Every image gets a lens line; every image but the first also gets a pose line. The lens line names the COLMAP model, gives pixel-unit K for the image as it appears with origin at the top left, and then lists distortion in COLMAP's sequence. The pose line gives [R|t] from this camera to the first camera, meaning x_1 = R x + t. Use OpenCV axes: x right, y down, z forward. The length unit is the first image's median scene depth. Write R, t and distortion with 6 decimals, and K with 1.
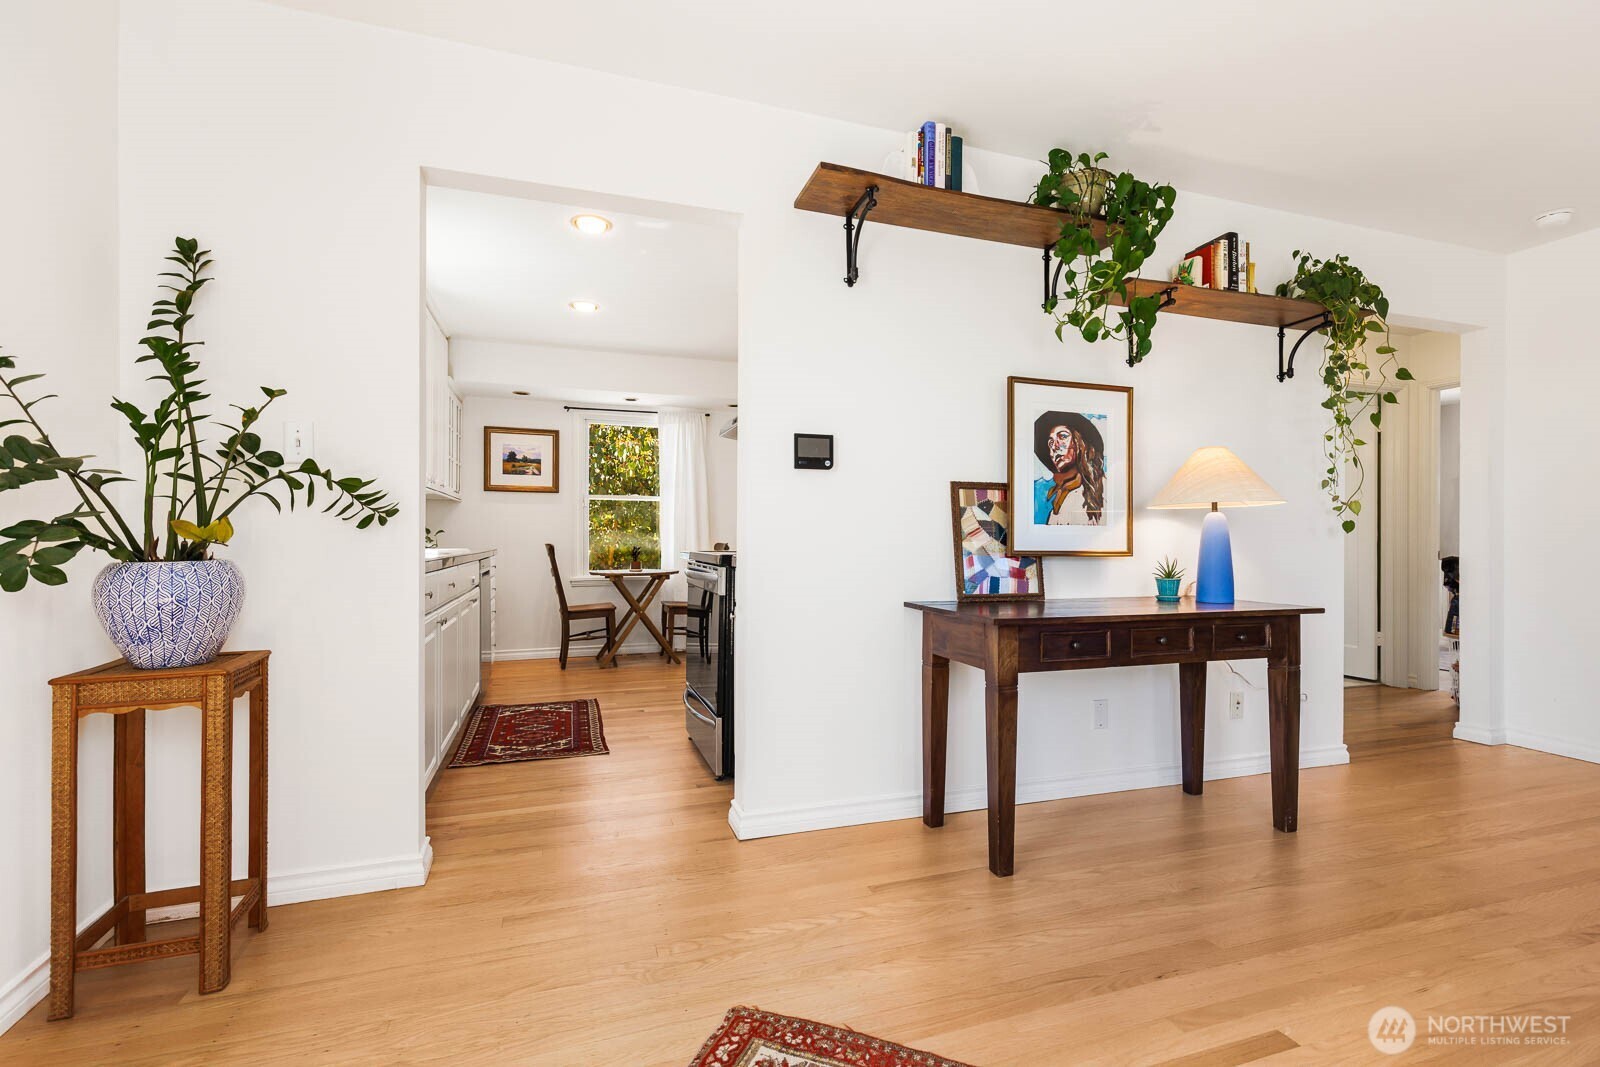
lens RADIAL K [[725.5, 0, 807.1], [0, 725.5, 539.8], [0, 0, 1]] dist [0.001186, 0.000114]
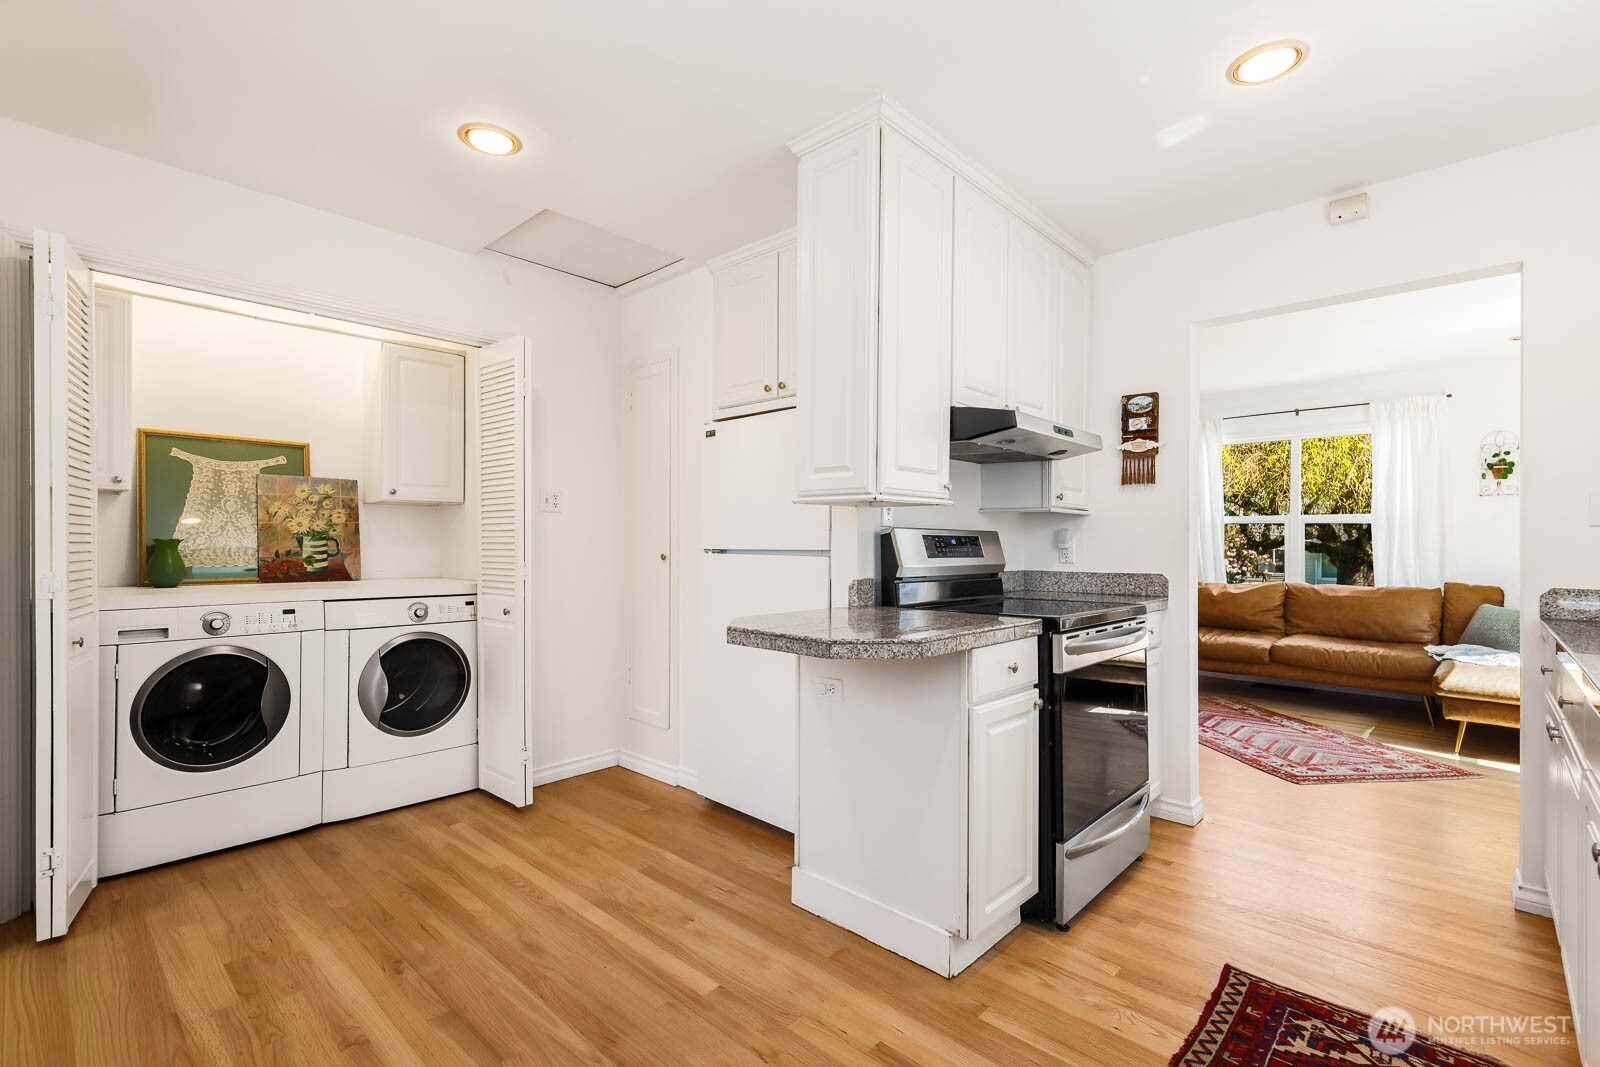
lens RADIAL K [[721.4, 0, 801.4], [0, 721.4, 542.9], [0, 0, 1]] dist [0.001654, 0.000054]
pose [[-0.472360, -0.006231, 0.881384, -0.350663], [-0.006530, 0.999972, 0.003570, -0.028189], [-0.881382, -0.004069, -0.472387, 0.888960]]
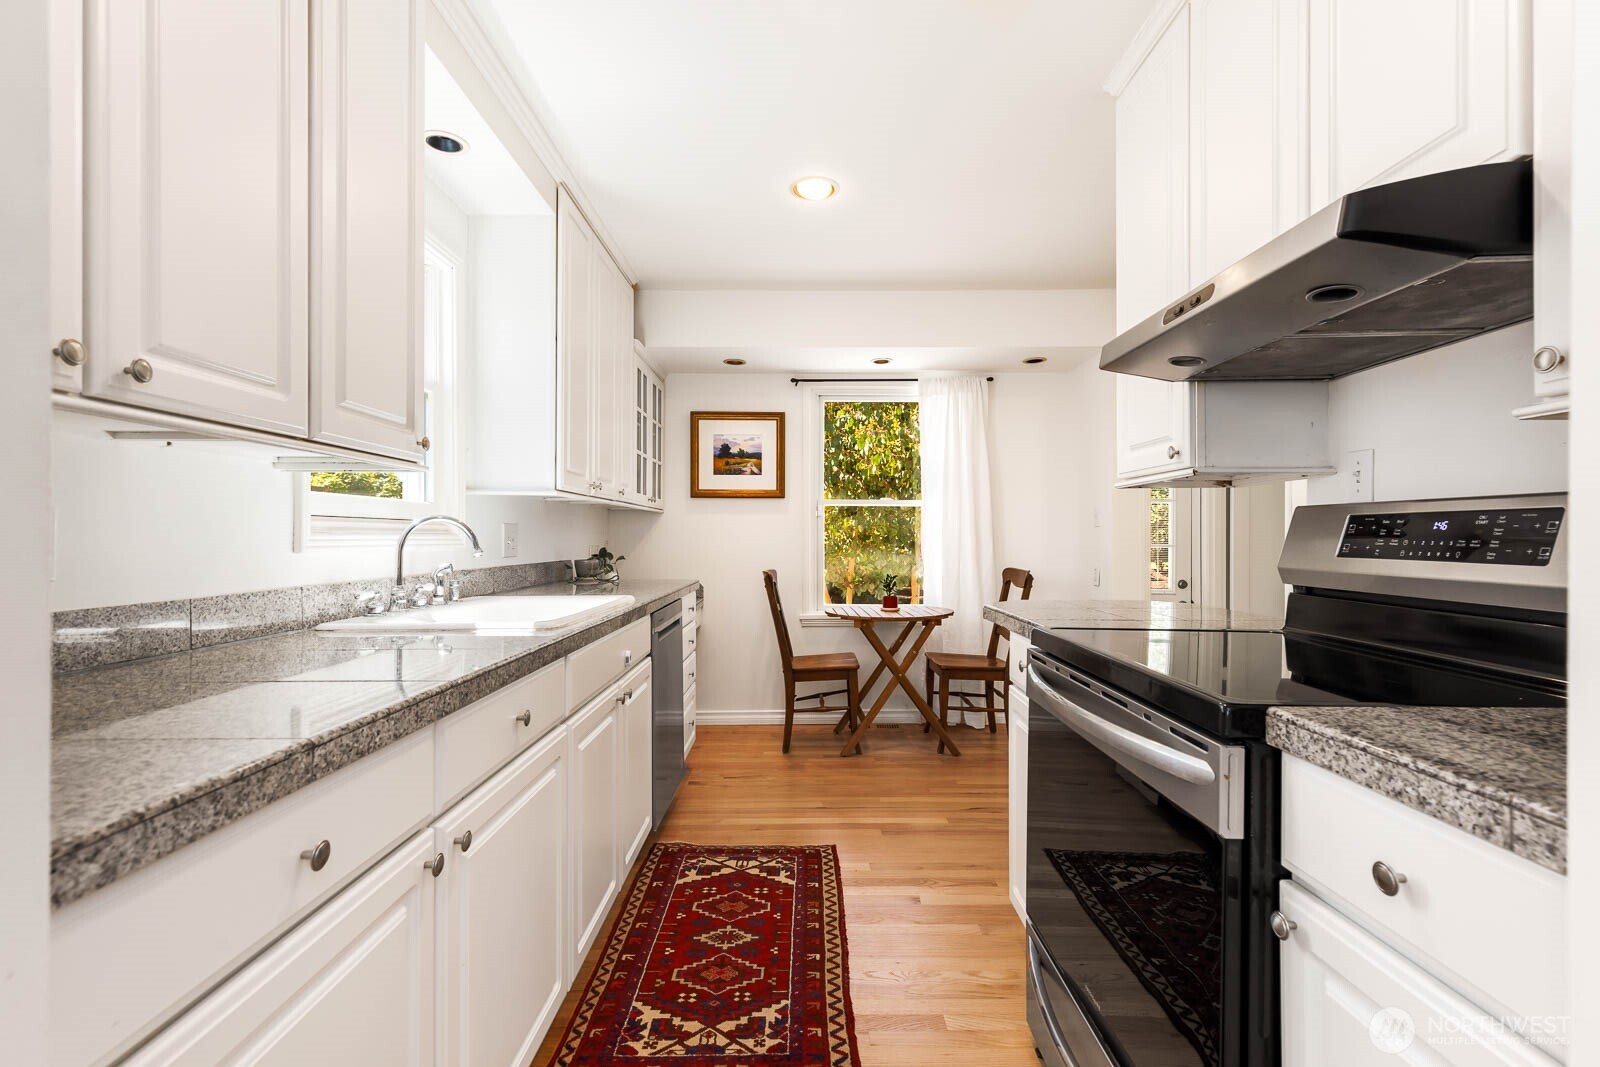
lens RADIAL K [[725.5, 0, 807.1], [0, 725.5, 539.8], [0, 0, 1]] dist [0.001186, 0.000114]
pose [[0.949487, -0.002181, -0.313800, -0.093921], [0.003145, 0.999992, 0.002565, -0.024964], [0.313792, -0.003423, 0.949486, 0.321386]]
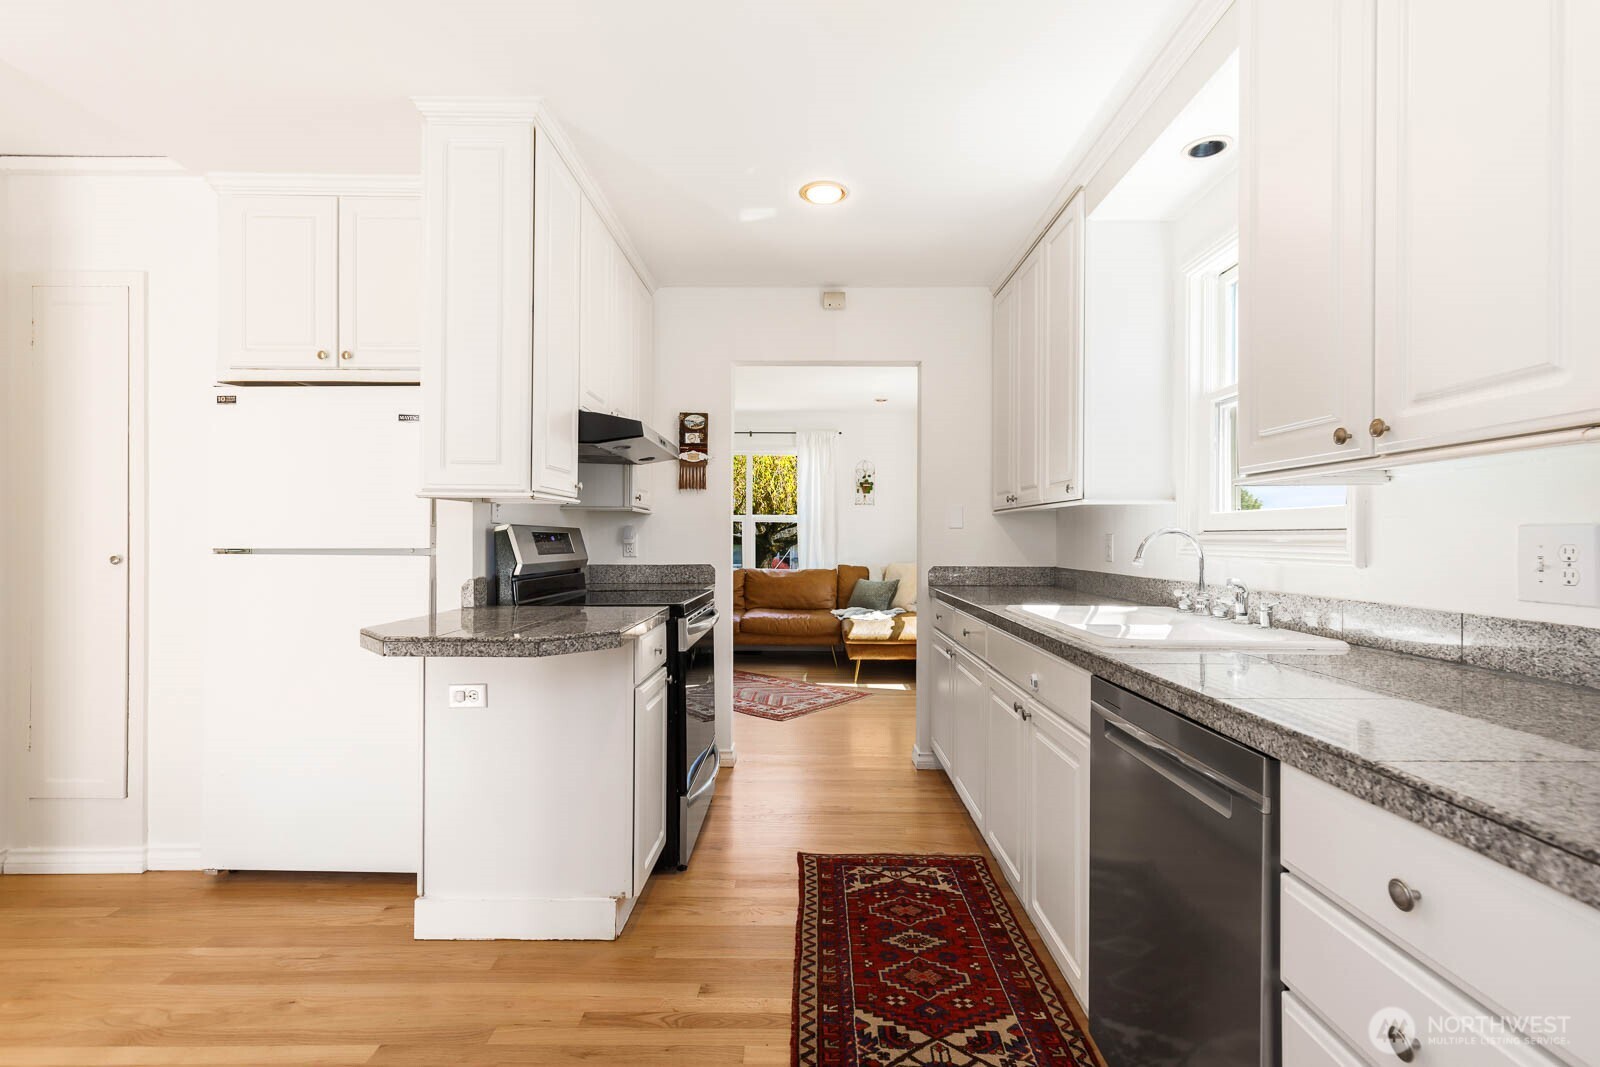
lens RADIAL K [[725.5, 0, 807.1], [0, 725.5, 539.8], [0, 0, 1]] dist [0.001186, 0.000114]
pose [[-0.946272, -0.007745, 0.323280, -0.300886], [-0.006786, 0.999969, 0.004093, -0.030101], [-0.323302, 0.001679, -0.946294, 0.981130]]
